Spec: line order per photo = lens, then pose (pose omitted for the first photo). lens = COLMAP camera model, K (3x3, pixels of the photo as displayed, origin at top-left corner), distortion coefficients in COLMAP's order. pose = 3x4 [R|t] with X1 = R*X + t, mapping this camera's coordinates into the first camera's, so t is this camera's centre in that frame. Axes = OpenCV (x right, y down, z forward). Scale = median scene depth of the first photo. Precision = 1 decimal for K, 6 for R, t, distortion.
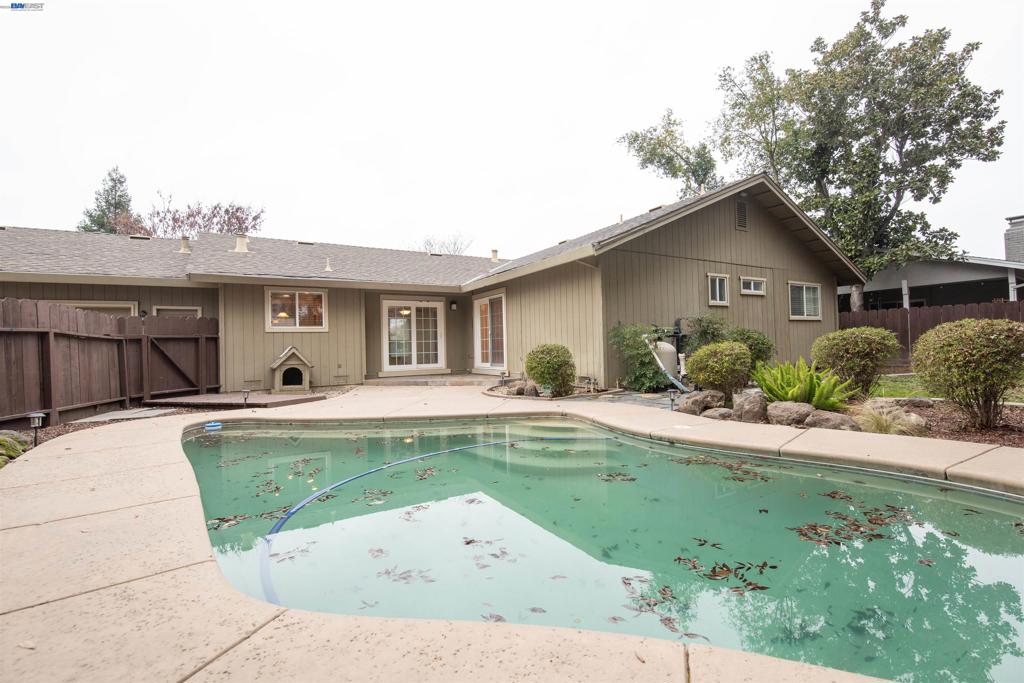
lens RADIAL K [[465.2, 0, 512.0], [0, 465.2, 341.5], [0, 0, 1]] dist [0.001258, -0.012554]
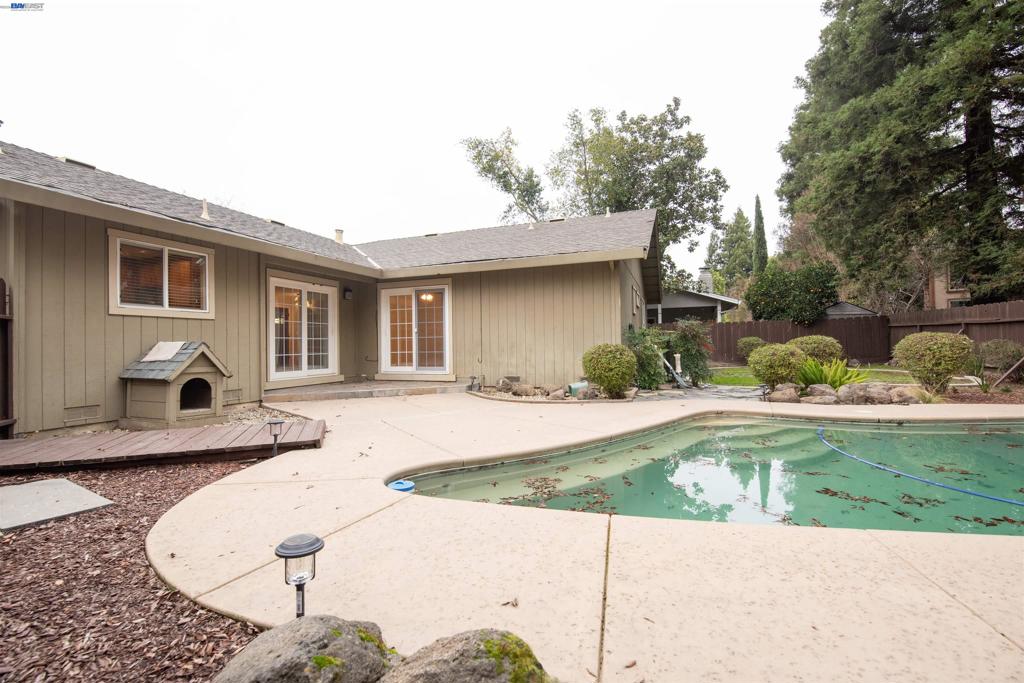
lens RADIAL K [[454.3, 0, 512.0], [0, 454.3, 341.5], [0, 0, 1]] dist [0.000842, -0.010827]
pose [[0.769343, 0.019751, 0.638530, -0.408479], [-0.014004, 0.999803, -0.014053, 0.010024], [-0.638682, 0.001870, 0.769469, 0.242941]]
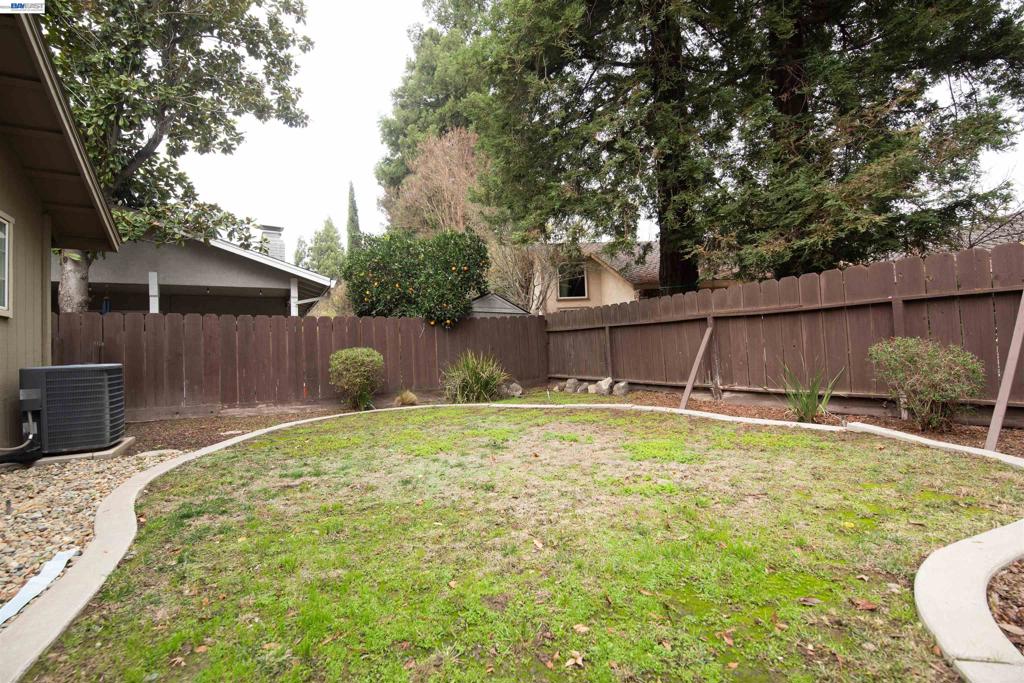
lens RADIAL K [[454.3, 0, 512.0], [0, 454.3, 341.5], [0, 0, 1]] dist [0.000842, -0.010827]
pose [[0.032136, 0.055877, 0.997920, 0.307216], [0.022597, 0.998140, -0.056617, 0.000738], [-0.999228, 0.024369, 0.030814, 0.563336]]
